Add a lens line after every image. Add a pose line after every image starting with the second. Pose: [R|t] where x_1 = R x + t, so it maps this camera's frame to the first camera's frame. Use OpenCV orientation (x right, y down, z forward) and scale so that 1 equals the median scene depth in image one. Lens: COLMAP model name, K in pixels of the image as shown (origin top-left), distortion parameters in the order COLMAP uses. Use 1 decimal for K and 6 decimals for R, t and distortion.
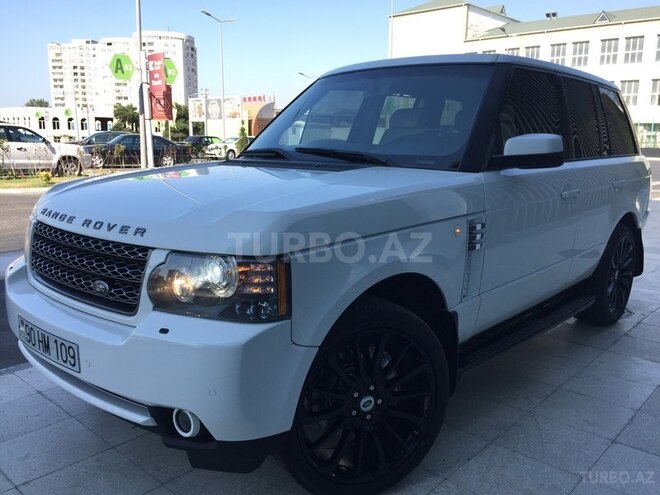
lens RADIAL K [[568.8, 0, 328.5], [0, 568.8, 244.0], [0, 0, 1]] dist [0.082310, -0.112126]
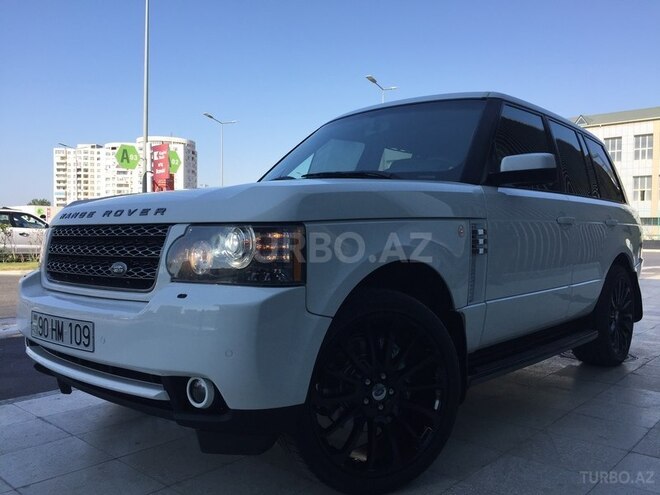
lens RADIAL K [[568.8, 0, 326.9], [0, 568.8, 249.3], [0, 0, 1]] dist [0.082310, -0.112126]
pose [[0.999956, -0.004425, 0.008309, -0.026456], [0.005765, 0.985608, -0.168947, 0.177856], [-0.007442, 0.168987, 0.985590, -0.016806]]
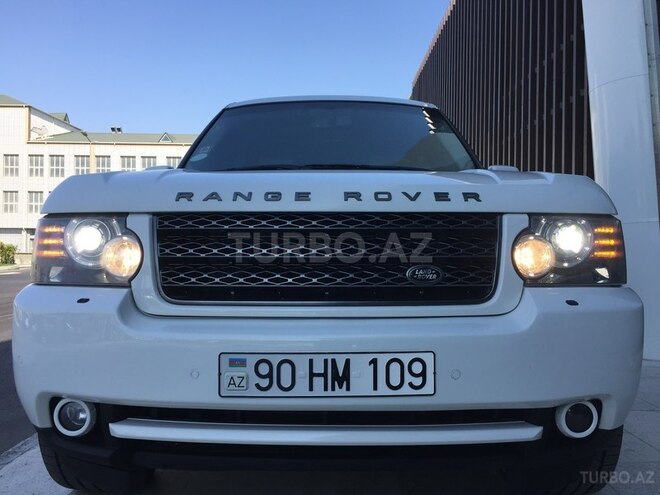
lens RADIAL K [[568.8, 0, 325.2], [0, 568.8, 250.2], [0, 0, 1]] dist [0.082310, -0.112126]
pose [[0.743644, -0.007680, 0.668532, -0.800697], [0.126407, 0.983514, -0.129311, 0.101685], [-0.656517, 0.180669, 0.732355, 0.445817]]
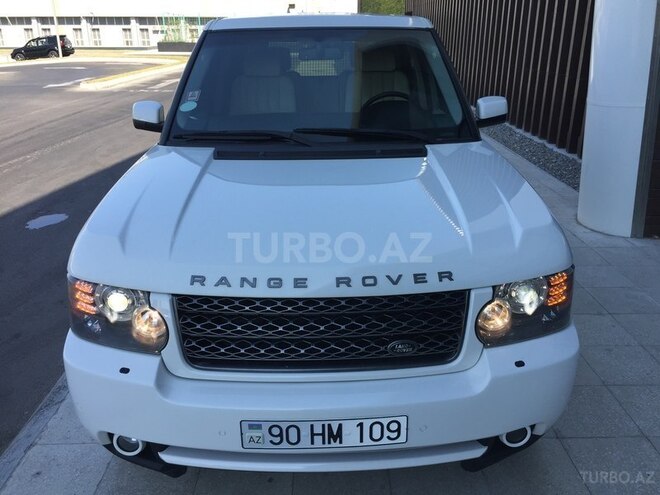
lens RADIAL K [[568.8, 0, 322.4], [0, 568.8, 250.3], [0, 0, 1]] dist [0.082310, -0.112126]
pose [[0.731347, -0.265906, 0.628033, -0.824801], [0.144645, 0.960389, 0.238184, -0.245554], [-0.666490, -0.083353, 0.740840, 0.357123]]
